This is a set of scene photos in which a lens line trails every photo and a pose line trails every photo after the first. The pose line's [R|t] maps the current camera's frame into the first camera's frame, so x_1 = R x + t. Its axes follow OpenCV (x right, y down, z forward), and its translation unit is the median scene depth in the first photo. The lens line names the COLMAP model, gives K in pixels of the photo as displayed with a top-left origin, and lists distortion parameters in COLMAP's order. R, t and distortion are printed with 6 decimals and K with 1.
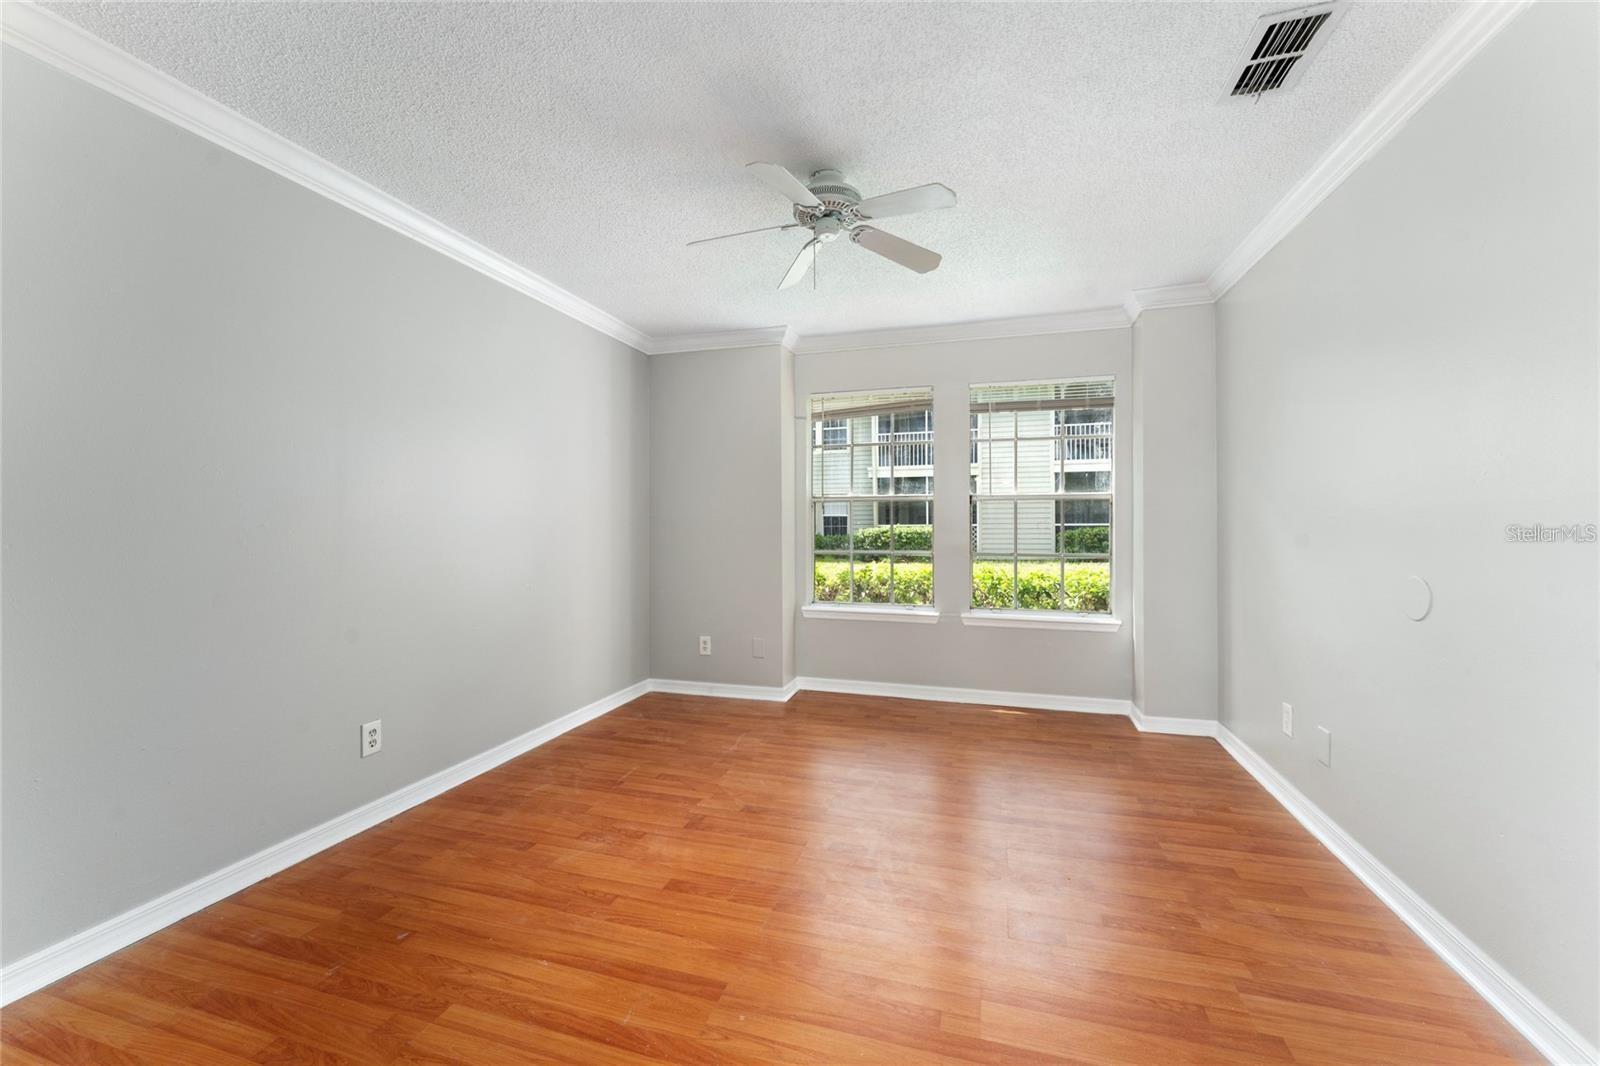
lens RADIAL K [[638.3, 0, 803.9], [0, 638.3, 522.0], [0, 0, 1]] dist [0.000361, 0.000030]
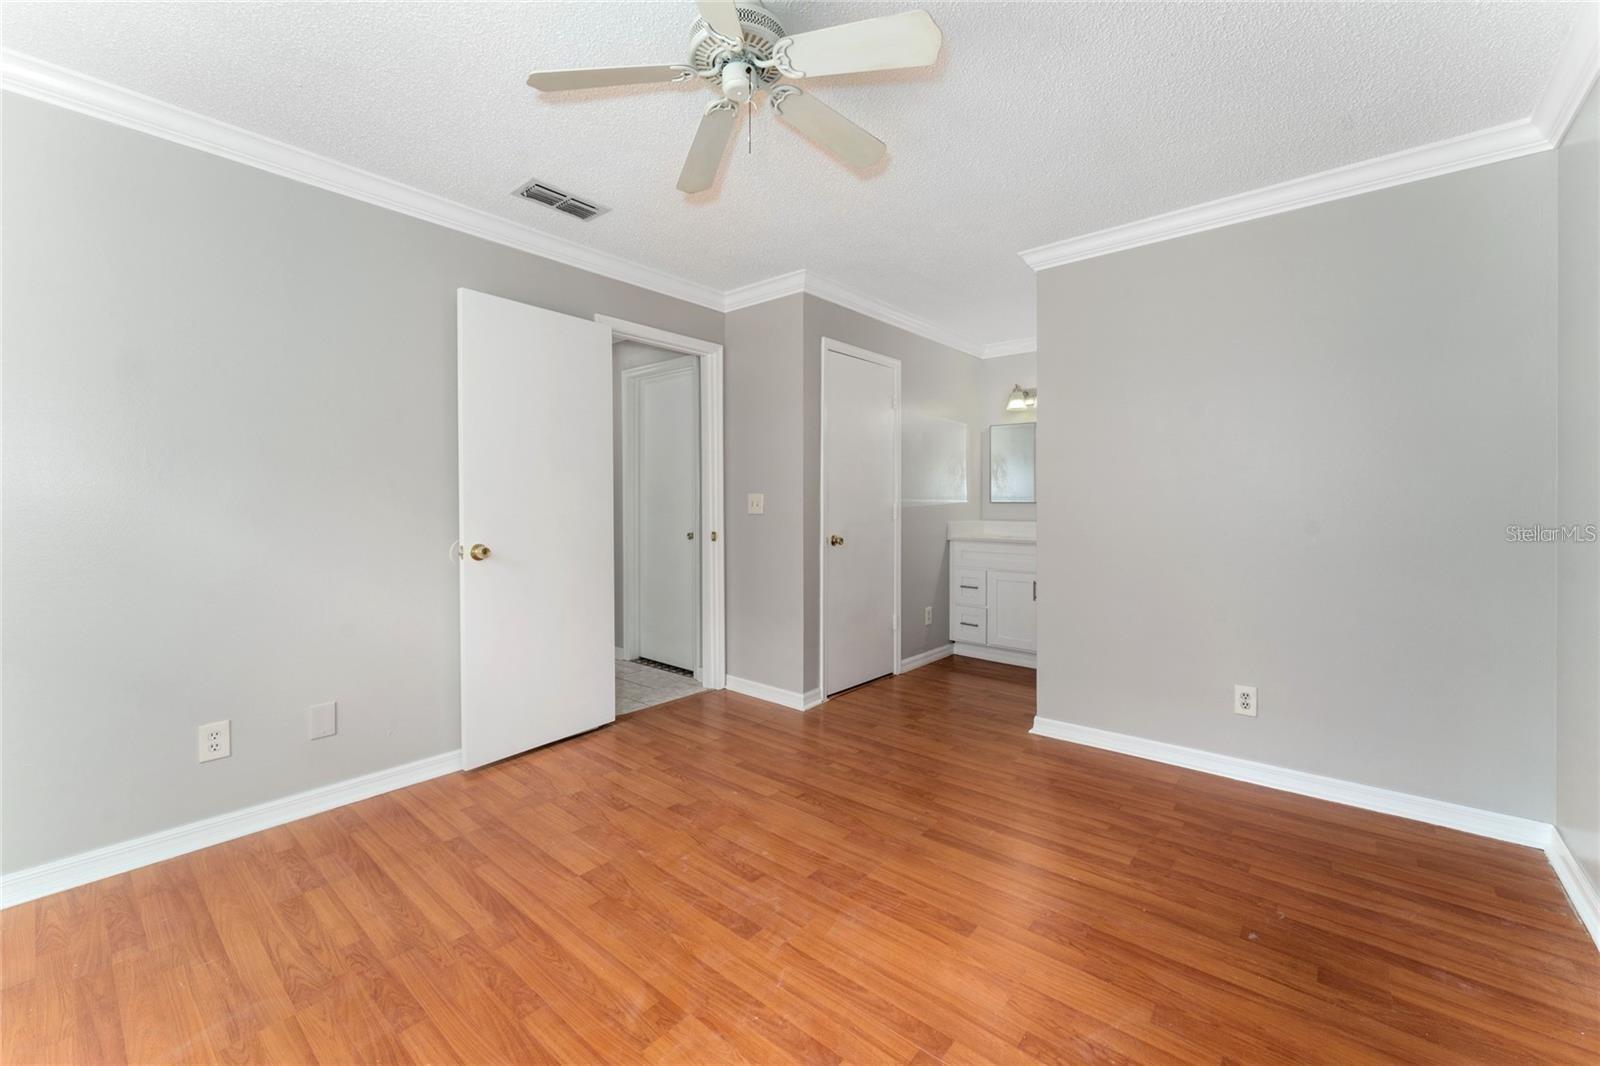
lens RADIAL K [[638.3, 0, 803.9], [0, 638.3, 522.0], [0, 0, 1]] dist [0.000361, 0.000030]
pose [[-0.914793, -0.009722, 0.403806, -0.364495], [0.002766, 0.999536, 0.030332, 0.003435], [-0.403914, 0.028865, -0.914342, 1.944721]]
